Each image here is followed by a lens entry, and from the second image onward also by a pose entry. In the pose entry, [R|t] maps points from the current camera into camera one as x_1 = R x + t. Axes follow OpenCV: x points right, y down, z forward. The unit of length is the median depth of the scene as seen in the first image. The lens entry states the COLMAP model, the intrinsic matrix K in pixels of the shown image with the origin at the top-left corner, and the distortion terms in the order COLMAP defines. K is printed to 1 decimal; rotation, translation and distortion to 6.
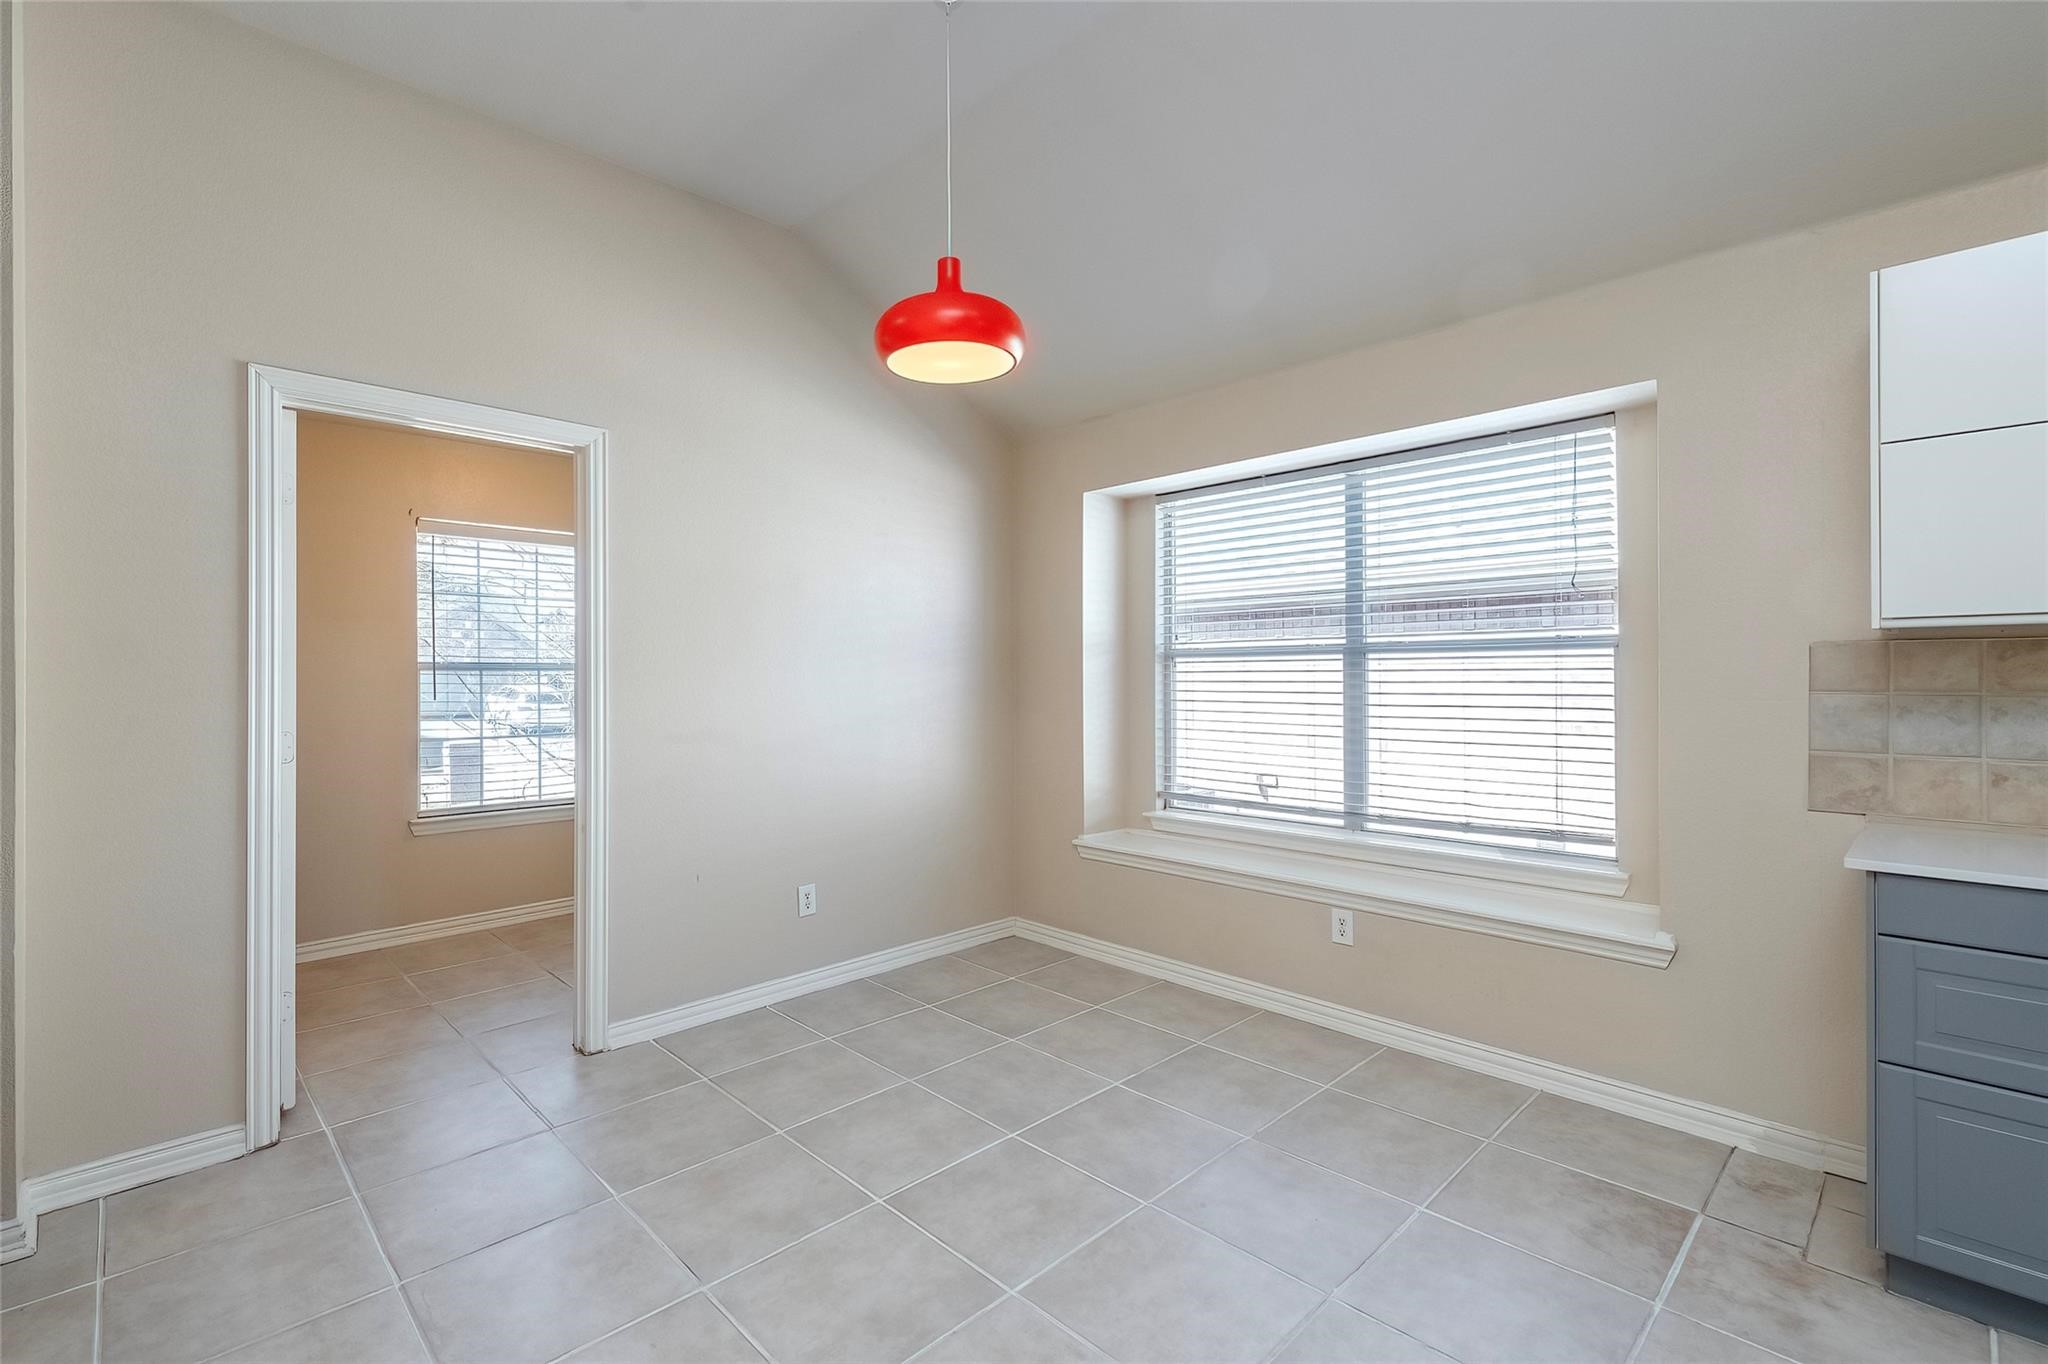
lens RADIAL K [[915.7, 0, 980.6], [0, 915.7, 673.9], [0, 0, 1]] dist [0.006590, -0.001890]
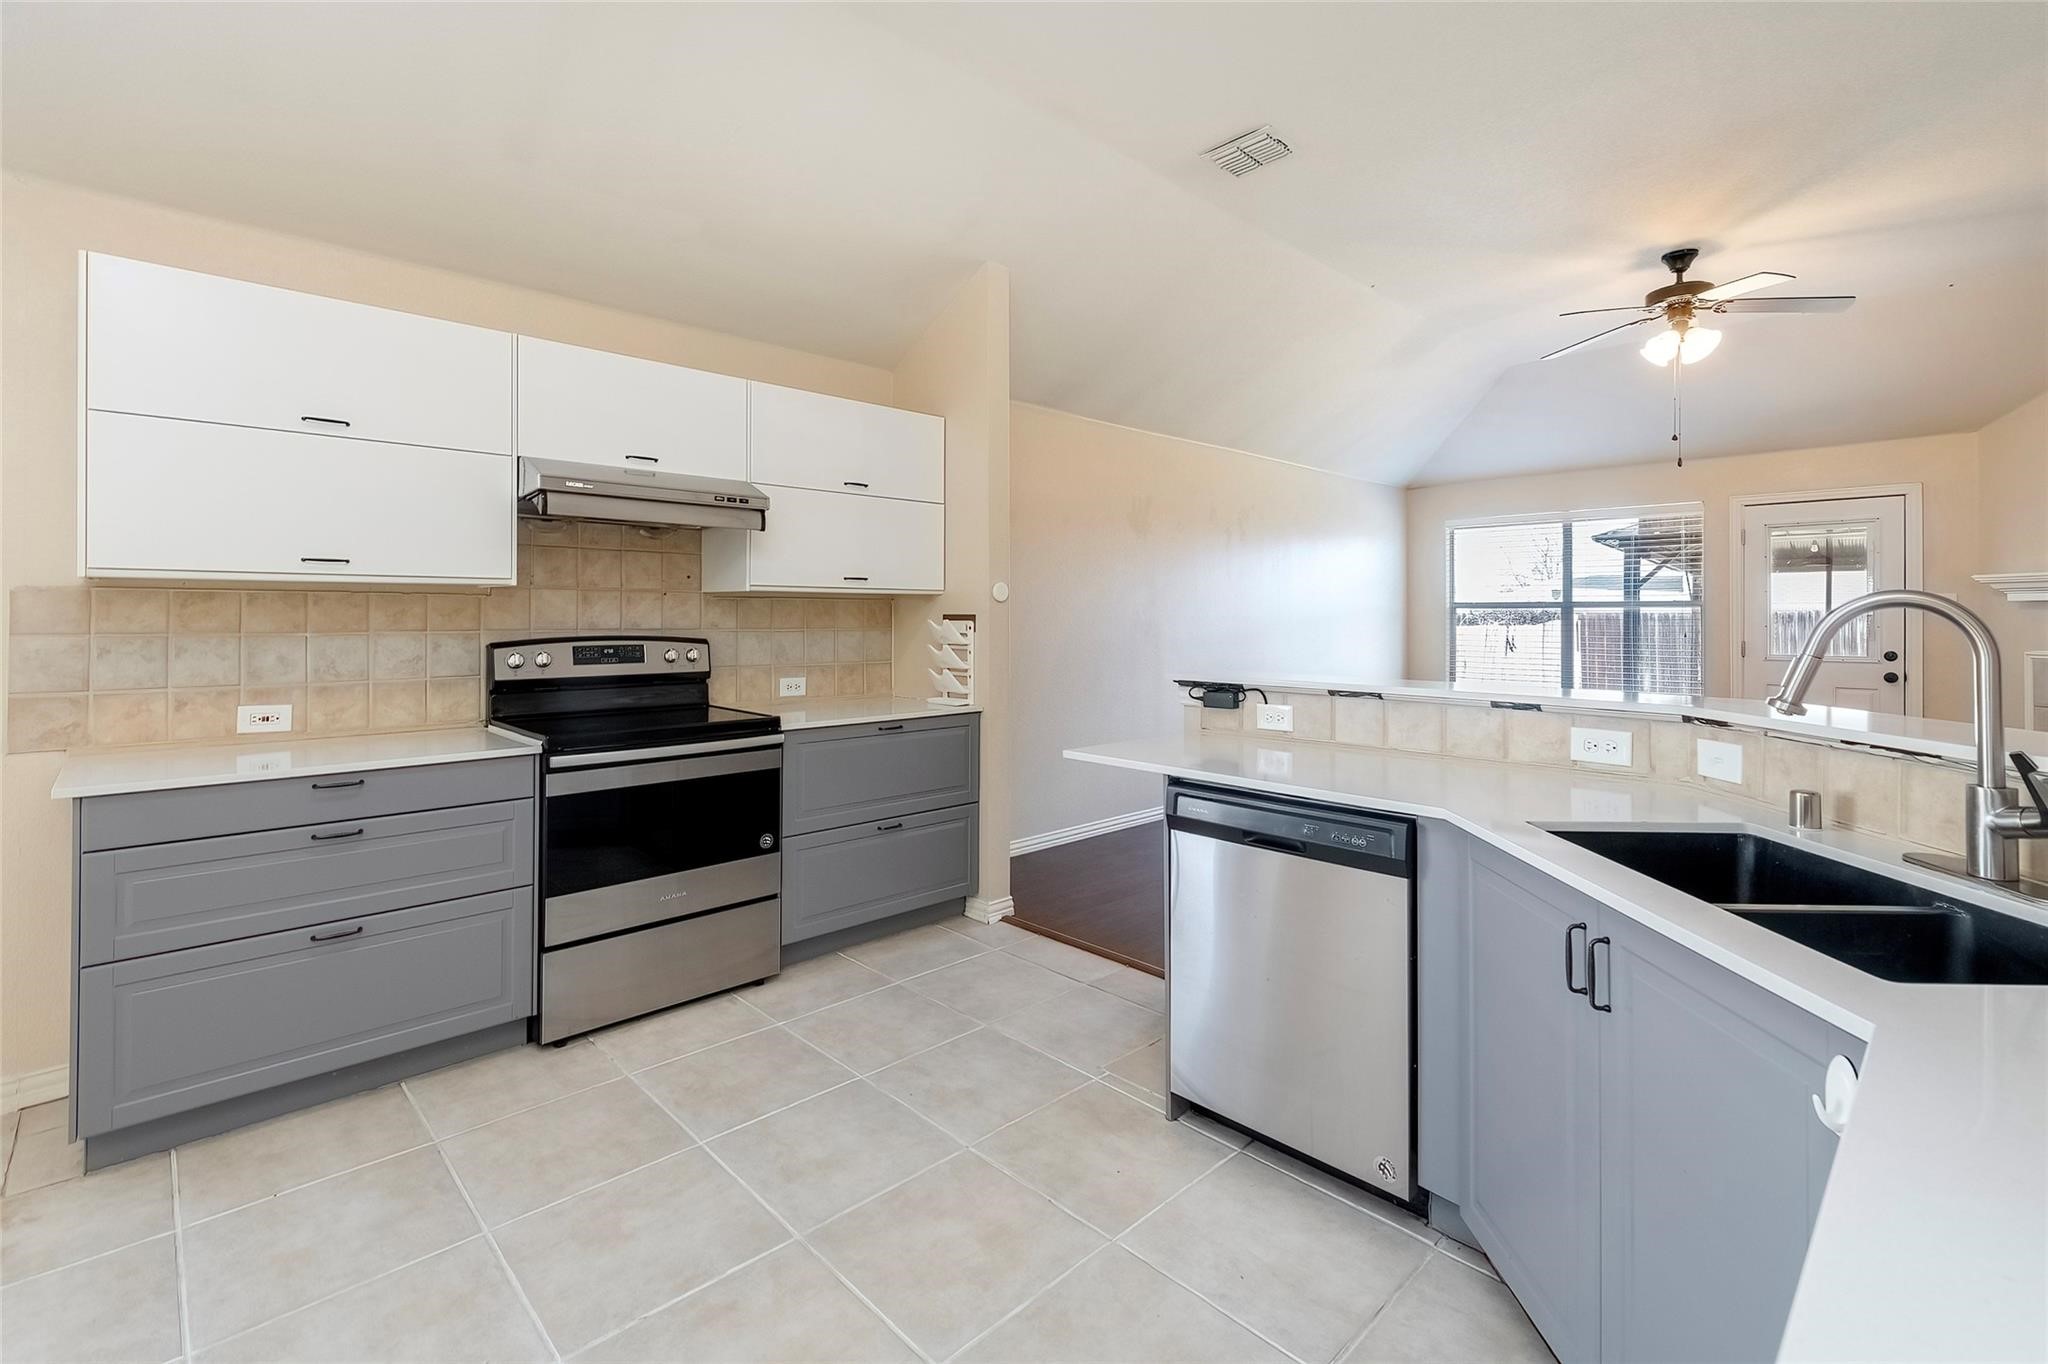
lens RADIAL K [[915.7, 0, 1039.8], [0, 915.7, 614.6], [0, 0, 1]] dist [0.006590, -0.001890]
pose [[-0.028571, 0.007224, 0.999566, -0.136768], [-0.003674, 0.999966, -0.007332, -0.000531], [-0.999585, -0.003882, -0.028544, -0.096266]]
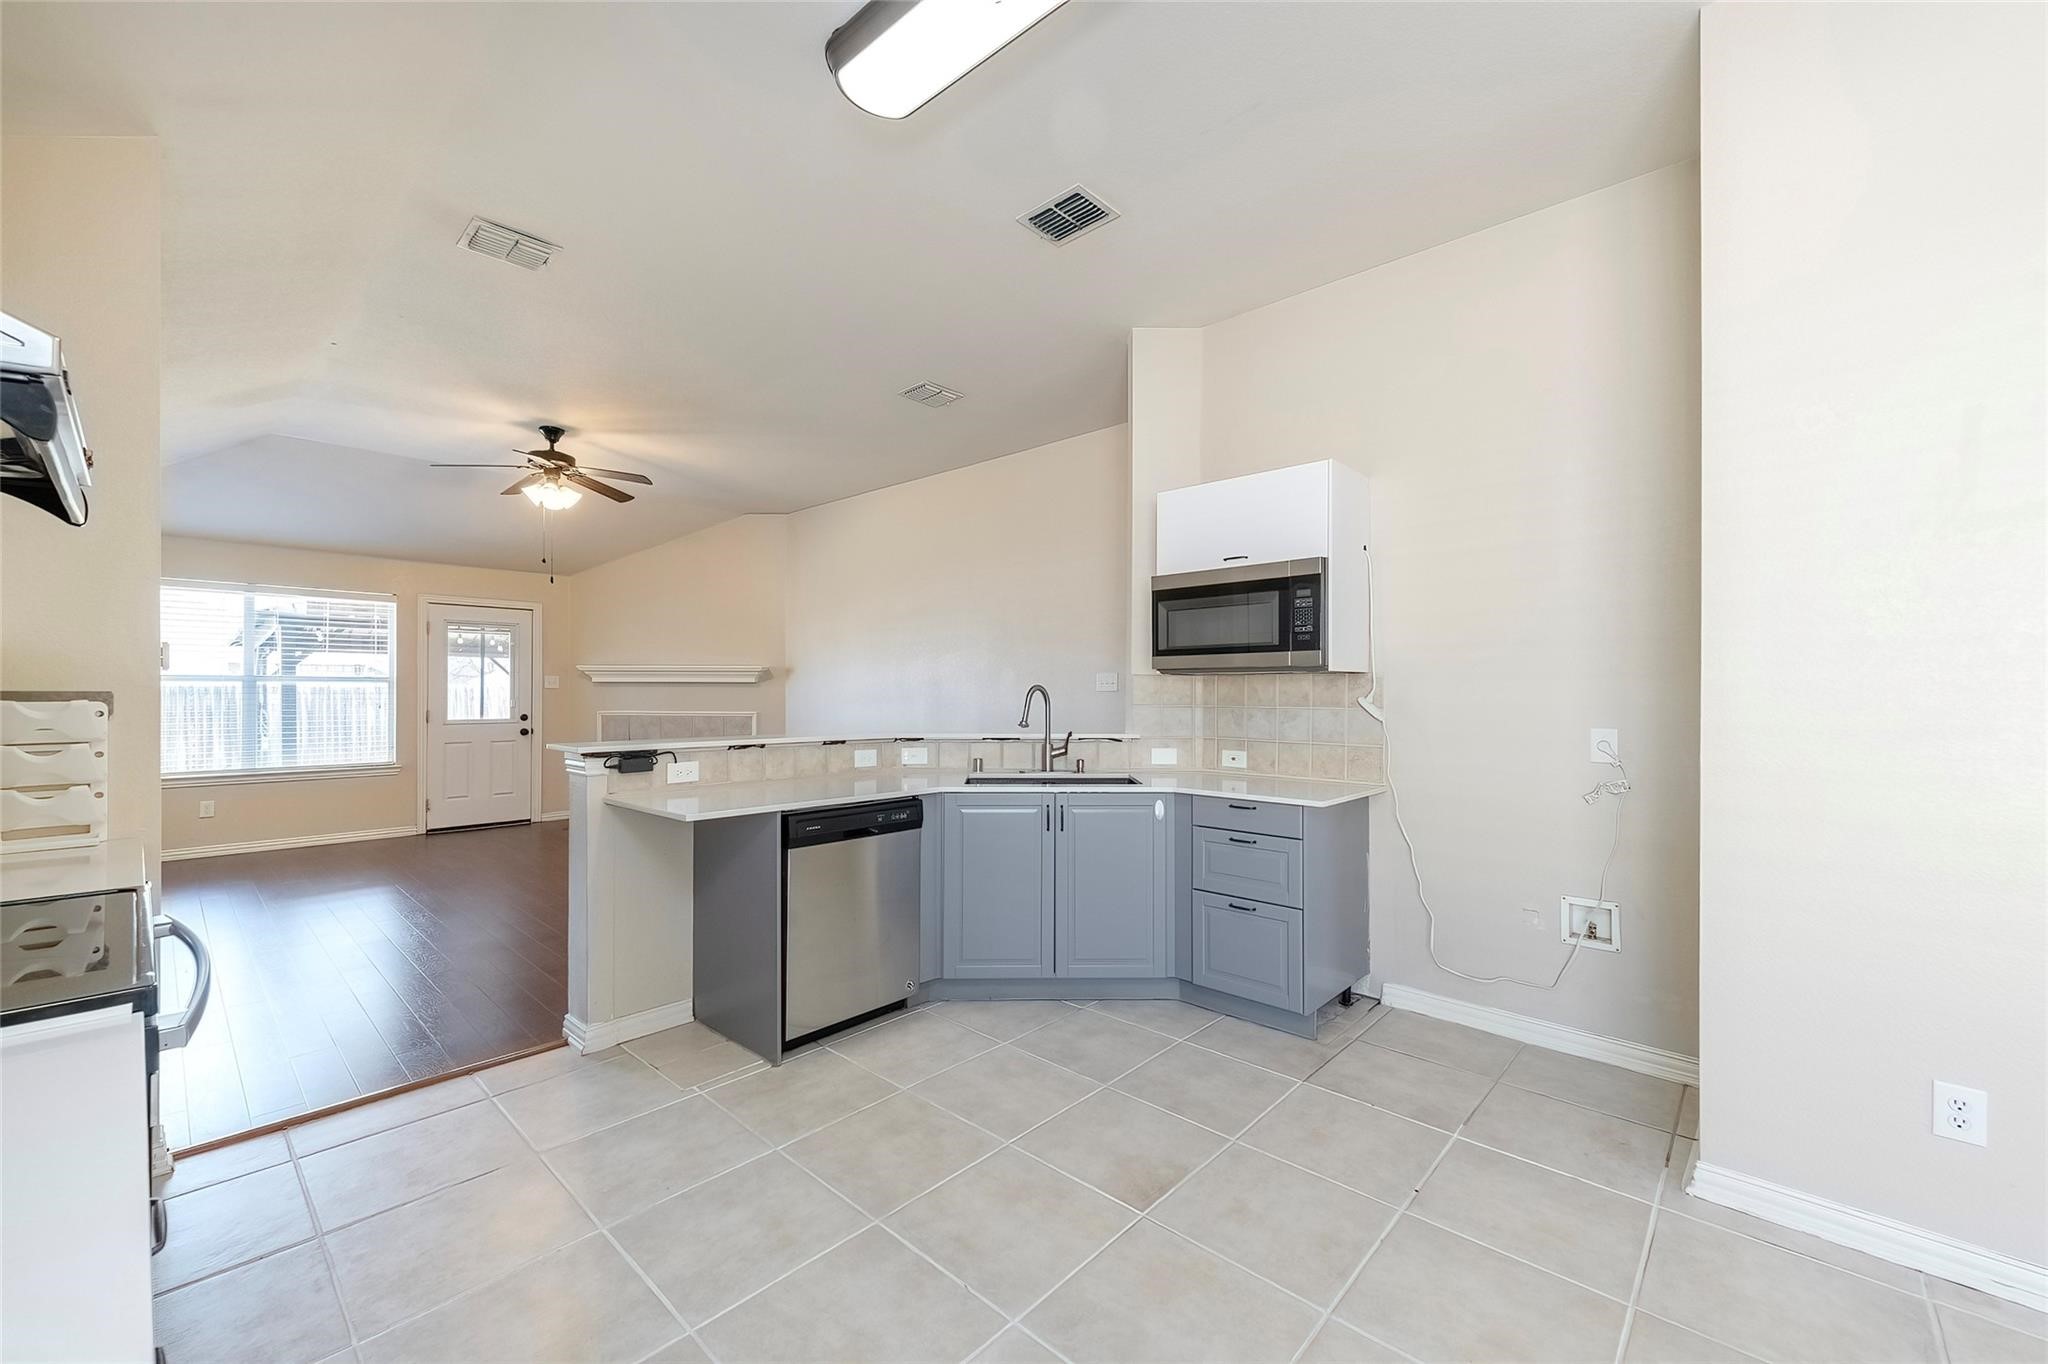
lens RADIAL K [[811.4, 0, 1005.8], [0, 811.4, 687.5], [0, 0, 1]] dist [0.011972, -0.001922]
pose [[-0.997393, 0.002407, -0.072126, 0.644018], [0.002902, 0.999973, -0.006763, -0.007418], [0.072108, -0.006955, -0.997373, 1.000740]]
